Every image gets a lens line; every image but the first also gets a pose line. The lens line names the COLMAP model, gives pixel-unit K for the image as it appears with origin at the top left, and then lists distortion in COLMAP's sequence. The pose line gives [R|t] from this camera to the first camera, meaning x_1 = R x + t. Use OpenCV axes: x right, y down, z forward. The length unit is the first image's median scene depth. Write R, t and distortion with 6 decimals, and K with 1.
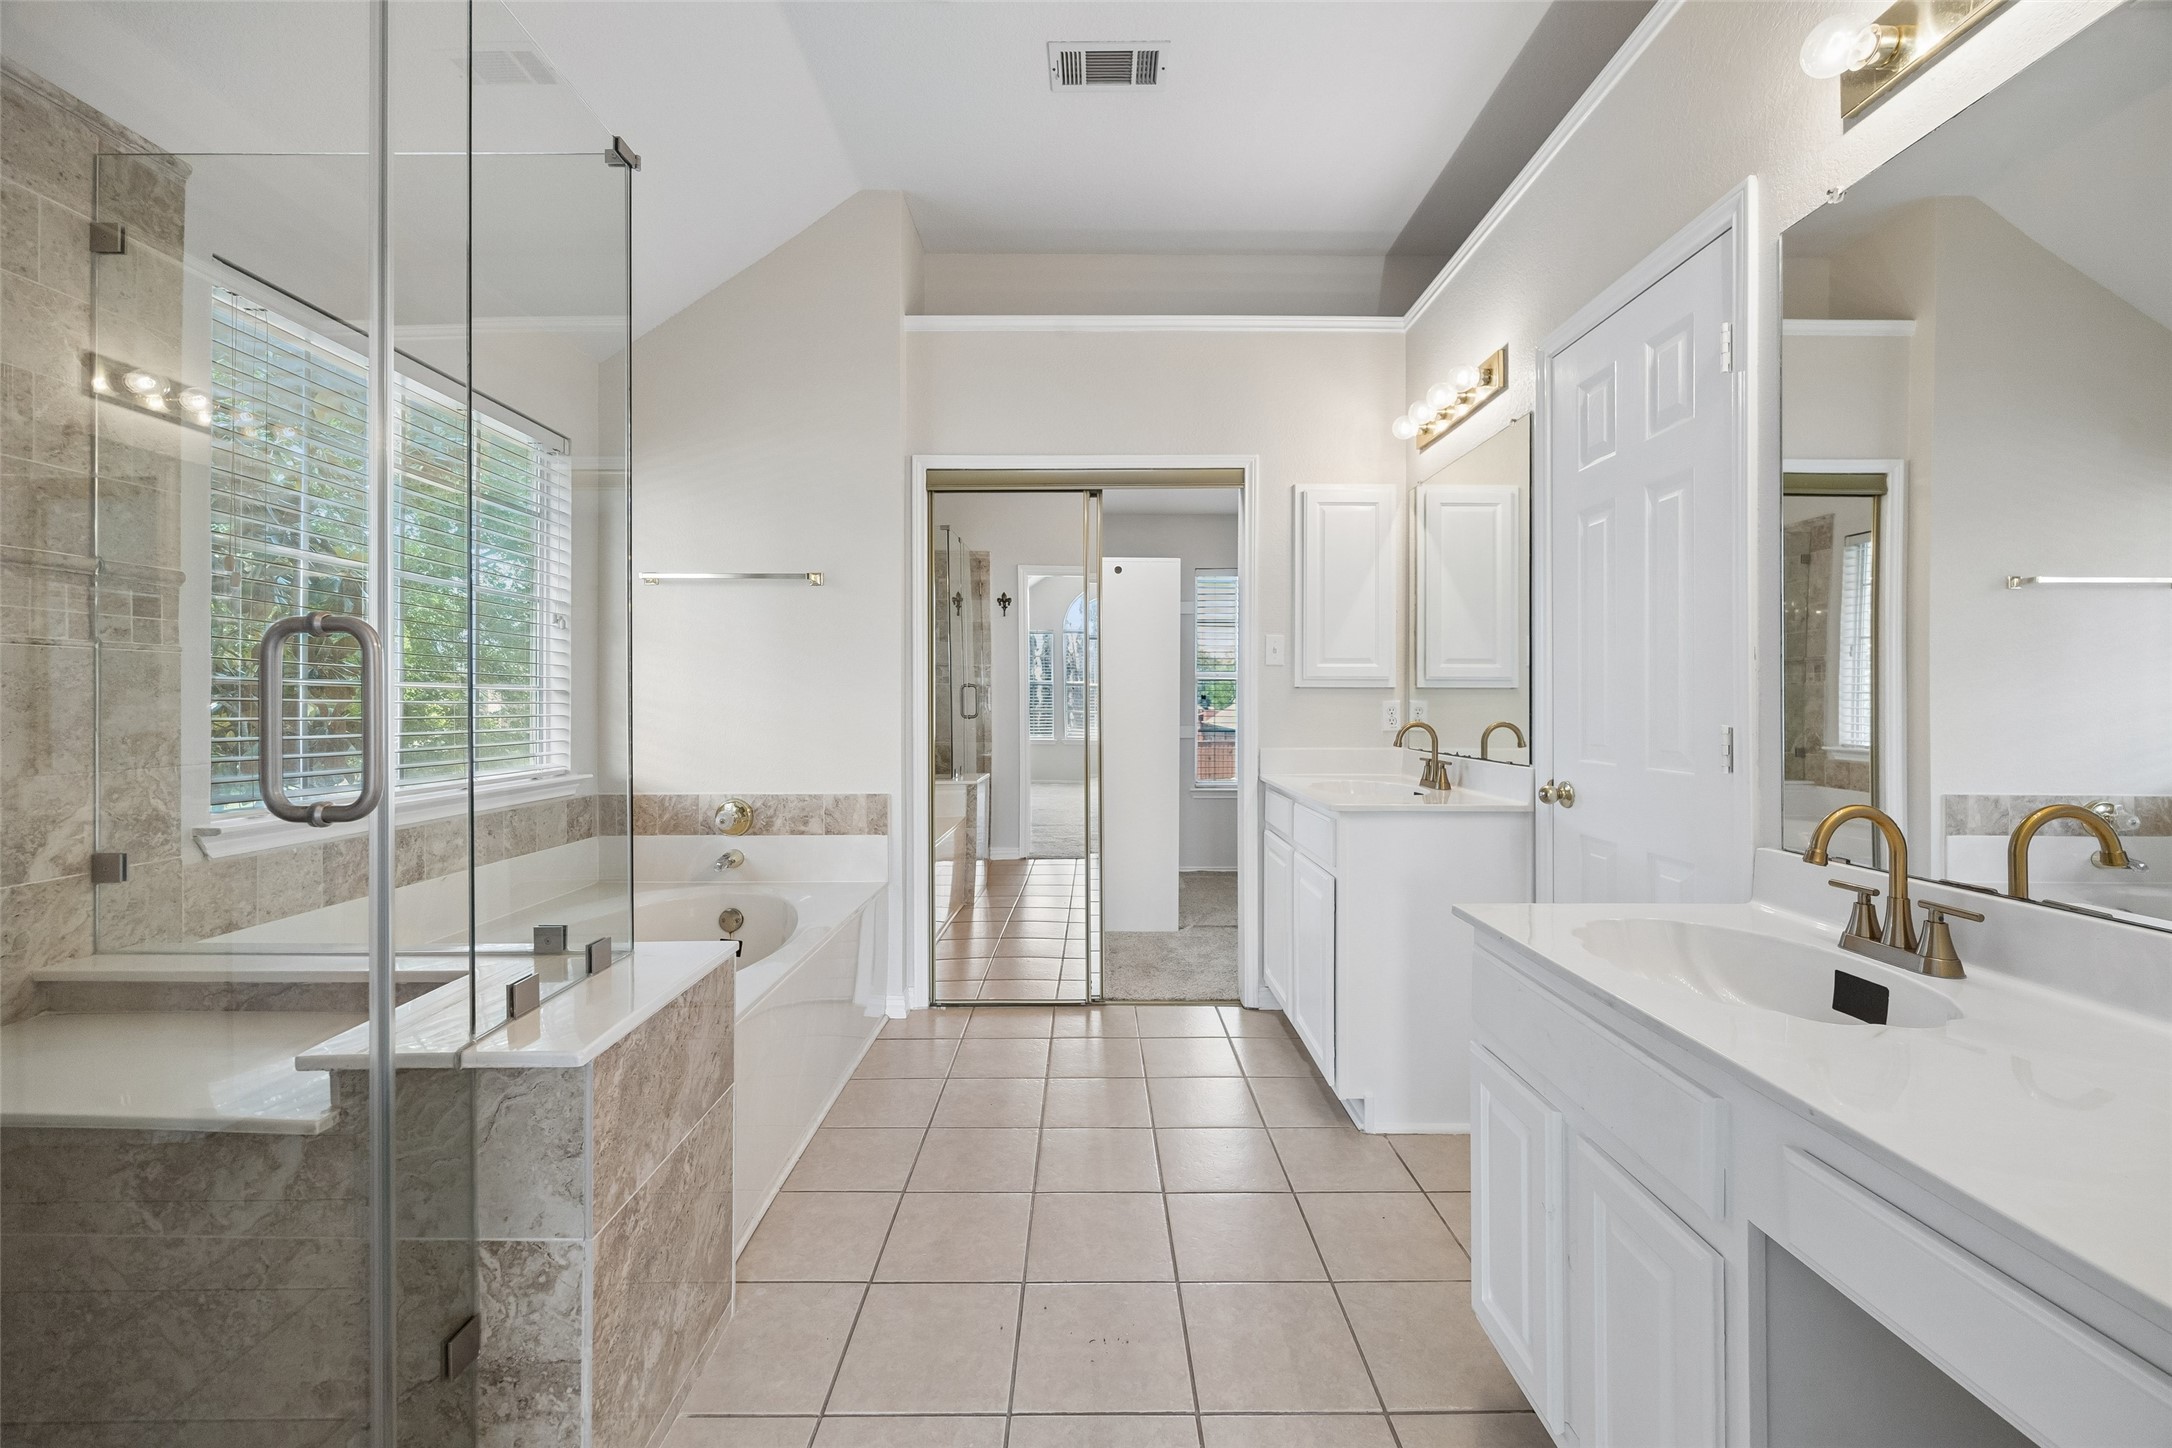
lens RADIAL K [[834.5, 0, 1090.7], [0, 834.5, 708.9], [0, 0, 1]] dist [0.000869, 0.000891]
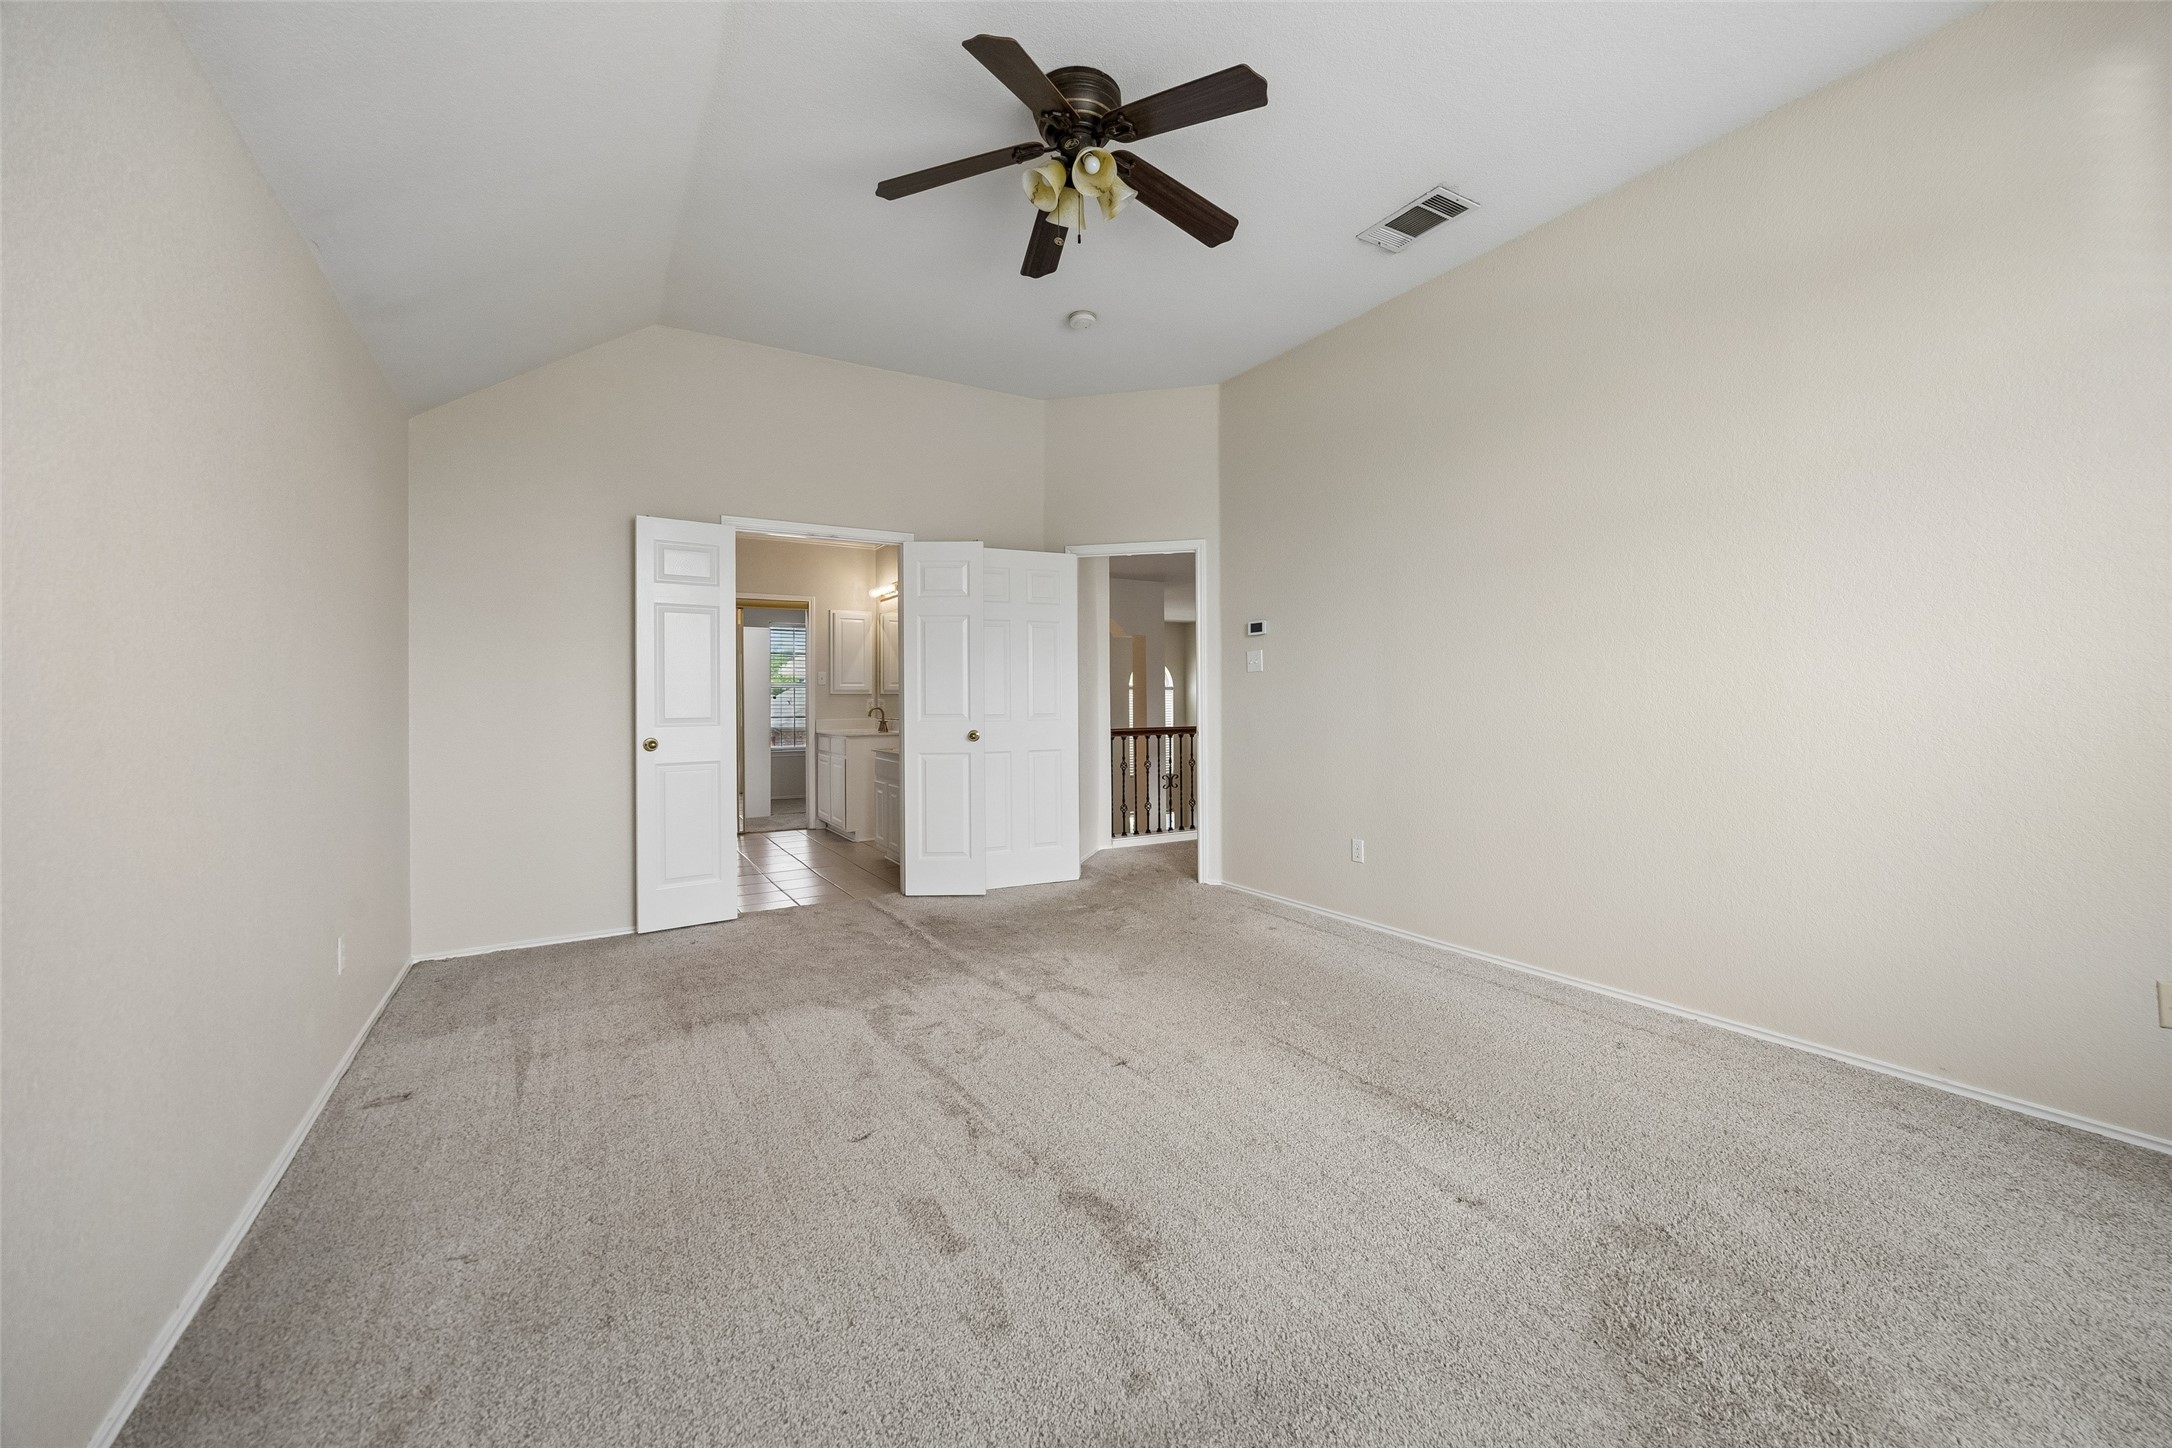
lens RADIAL K [[834.5, 0, 1089.4], [0, 834.5, 709.1], [0, 0, 1]] dist [0.000869, 0.000891]
pose [[0.856805, -0.003884, 0.515626, -0.366754], [0.005246, 0.999986, -0.001186, 0.026225], [-0.515614, 0.003721, 0.856813, -1.485222]]
